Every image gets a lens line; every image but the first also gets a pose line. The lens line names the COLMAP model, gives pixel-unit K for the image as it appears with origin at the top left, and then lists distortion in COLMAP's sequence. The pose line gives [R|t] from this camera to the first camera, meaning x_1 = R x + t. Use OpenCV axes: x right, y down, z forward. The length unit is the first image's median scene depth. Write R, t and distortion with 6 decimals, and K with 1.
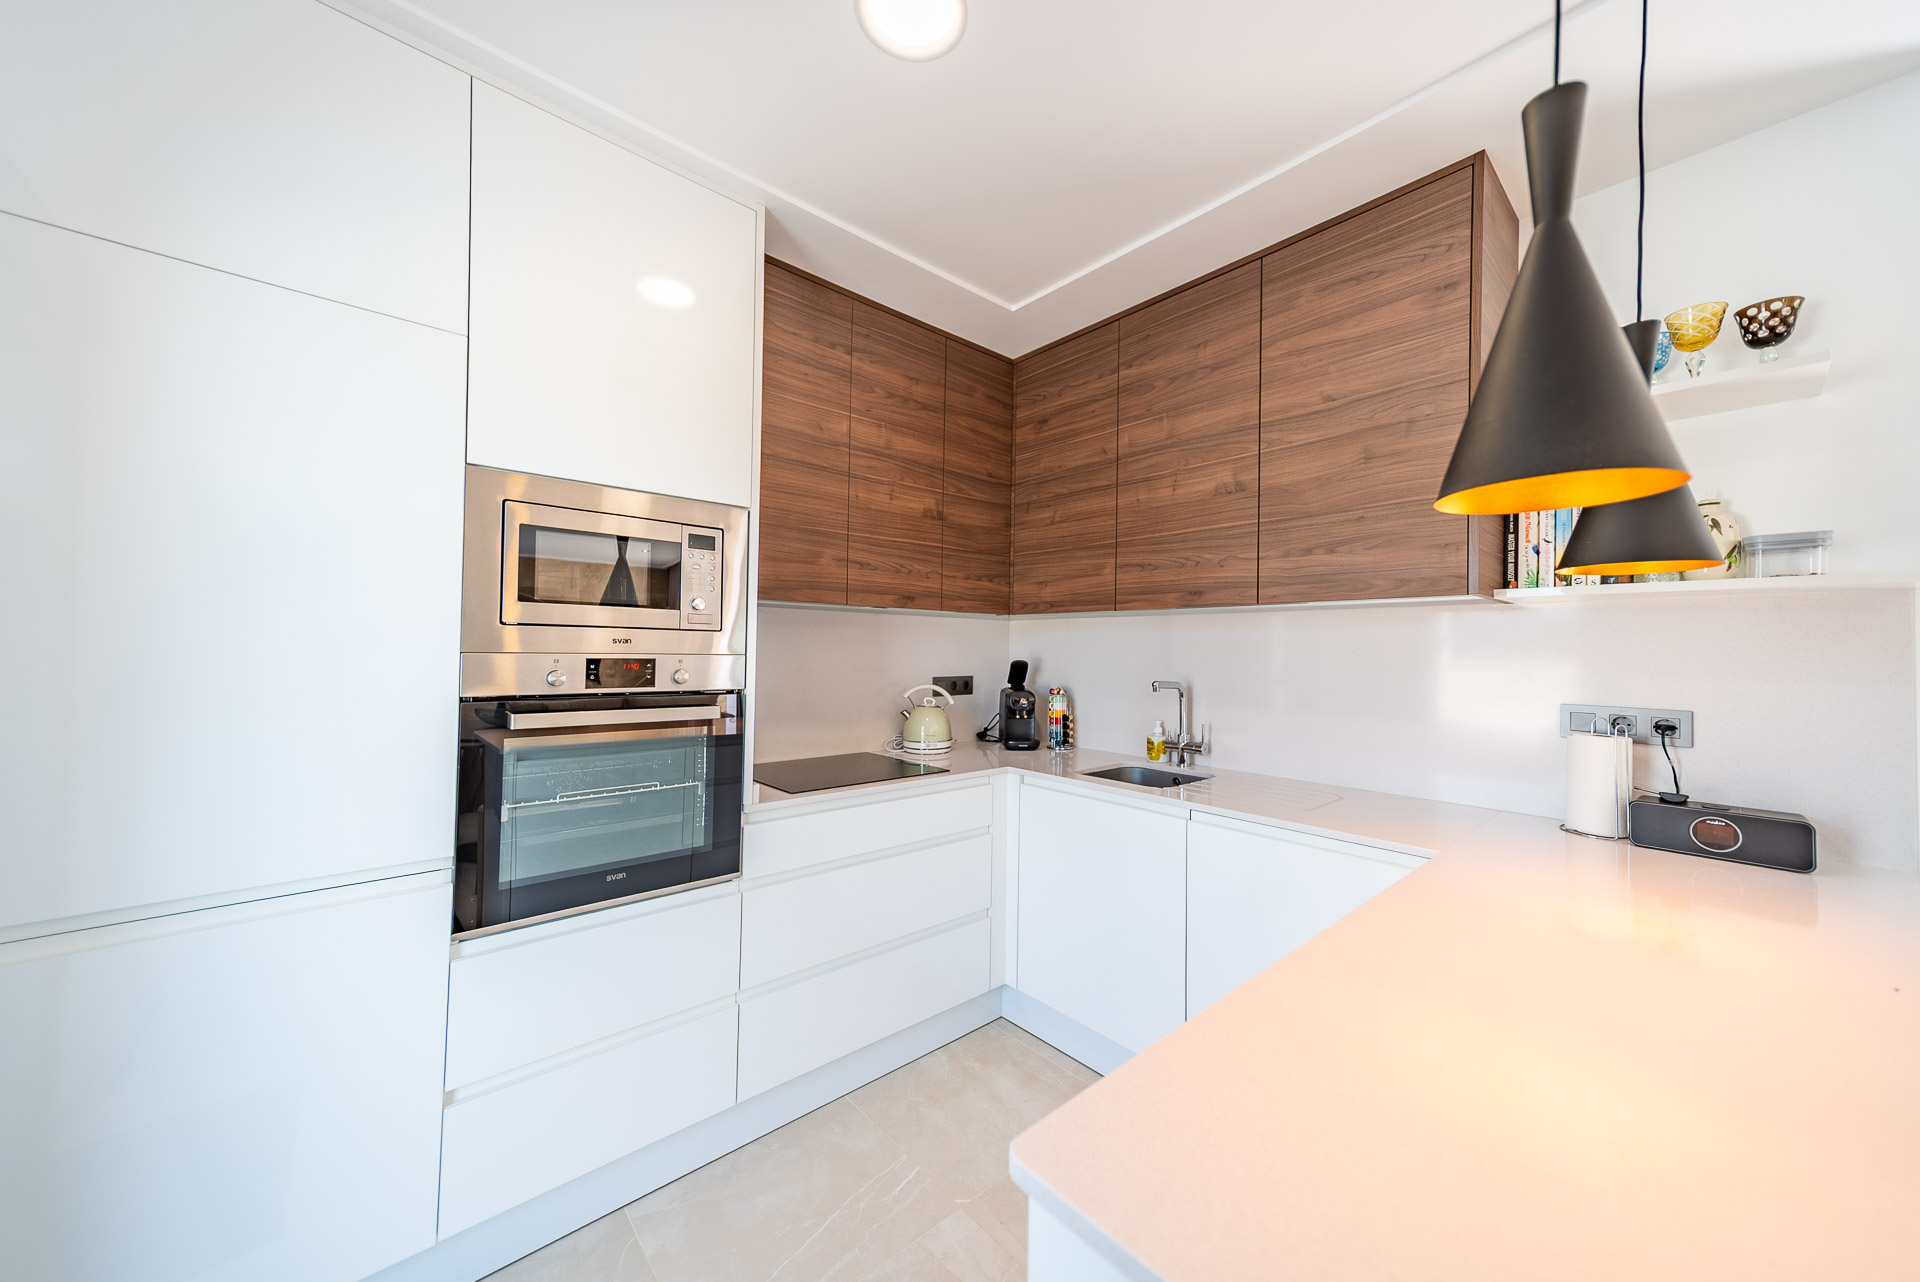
lens RADIAL K [[671.6, 0, 958.2], [0, 671.6, 642.3], [0, 0, 1]] dist [0.009718, 0.001356]
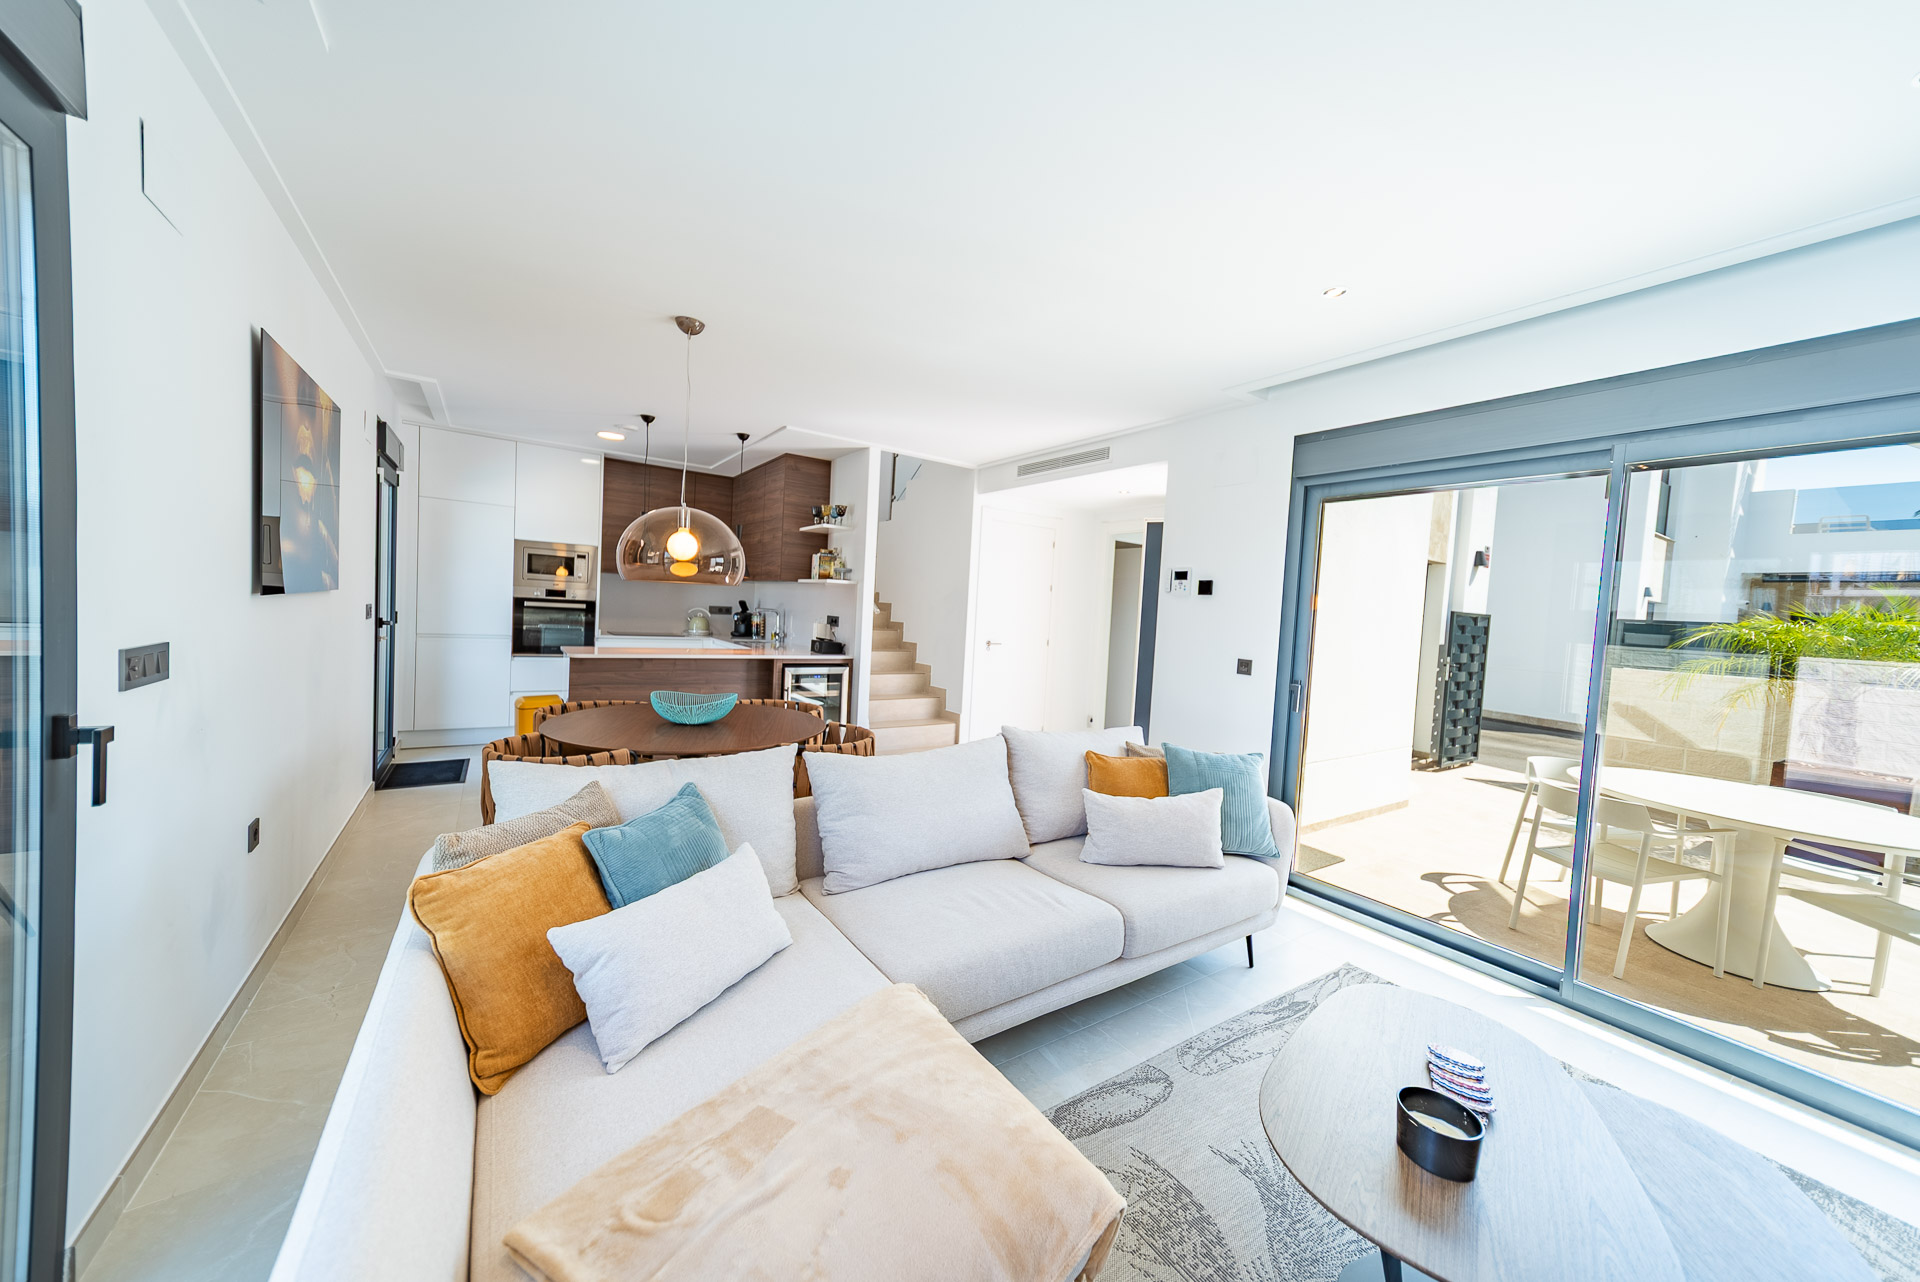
lens RADIAL K [[671.6, 0, 961.9], [0, 671.6, 642.0], [0, 0, 1]] dist [0.009718, 0.001356]
pose [[0.991370, 0.041109, -0.124477, 2.081466], [-0.034313, 0.997826, 0.056259, 0.025281], [0.126519, -0.051502, 0.990626, -2.286331]]
